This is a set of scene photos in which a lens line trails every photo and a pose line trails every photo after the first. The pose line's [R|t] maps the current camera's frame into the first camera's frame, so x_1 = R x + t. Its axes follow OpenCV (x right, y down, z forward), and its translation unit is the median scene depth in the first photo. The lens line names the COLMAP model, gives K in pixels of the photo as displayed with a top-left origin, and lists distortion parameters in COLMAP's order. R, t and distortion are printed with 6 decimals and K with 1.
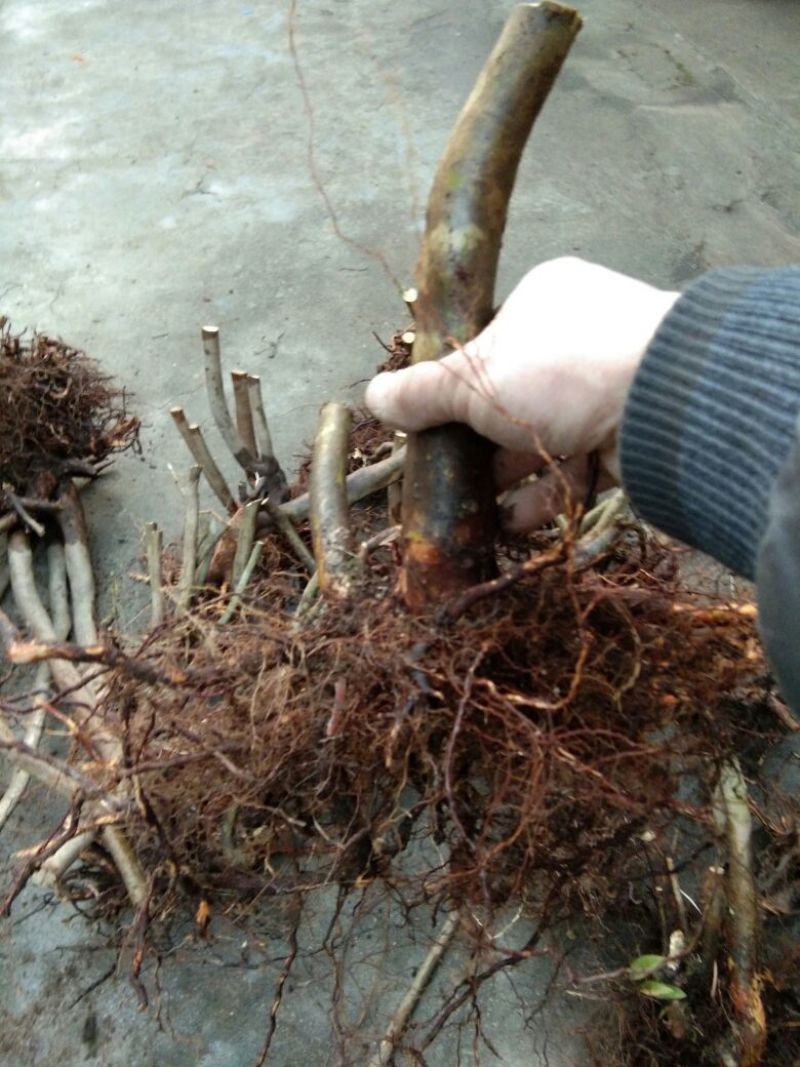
lens RADIAL K [[773.7, 0, 399.0], [0, 773.7, 536.9], [0, 0, 1]] dist [-0.008470, -0.027926]
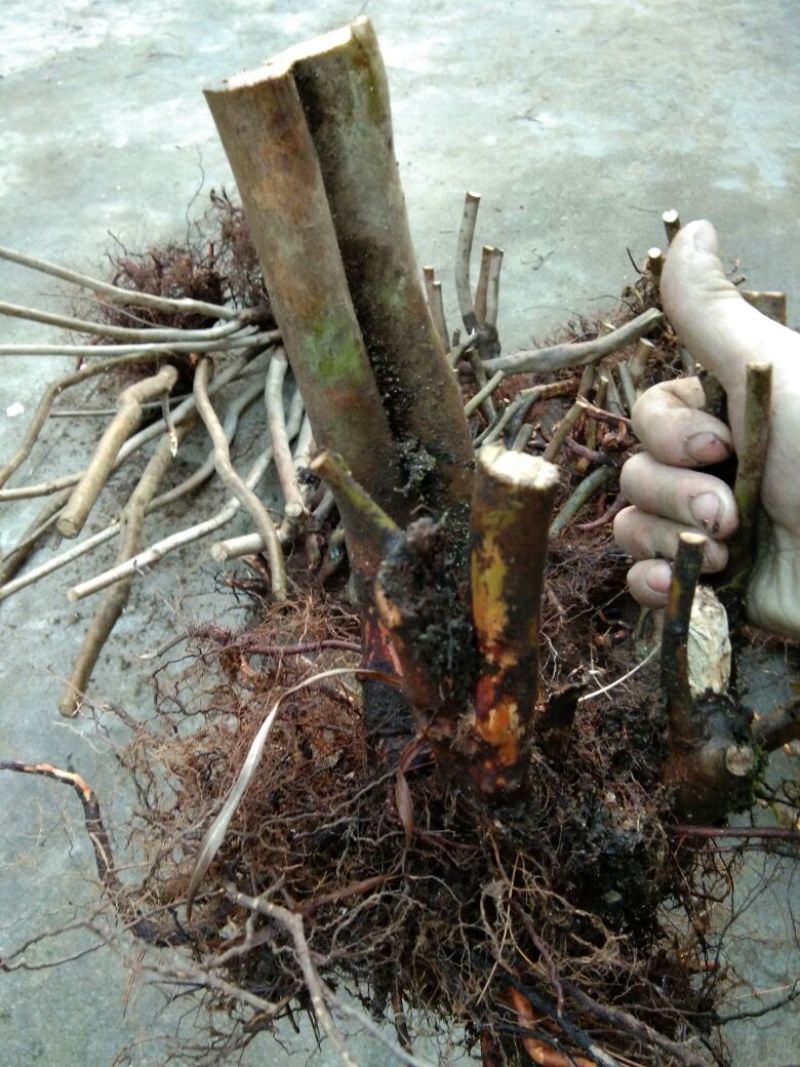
lens RADIAL K [[773.7, 0, 396.4], [0, 773.7, 532.2], [0, 0, 1]] dist [-0.008470, -0.027926]
pose [[0.902485, 0.317023, -0.291576, 0.068038], [-0.311512, 0.947916, 0.066455, 0.078529], [0.297457, 0.030855, 0.954236, -0.048958]]
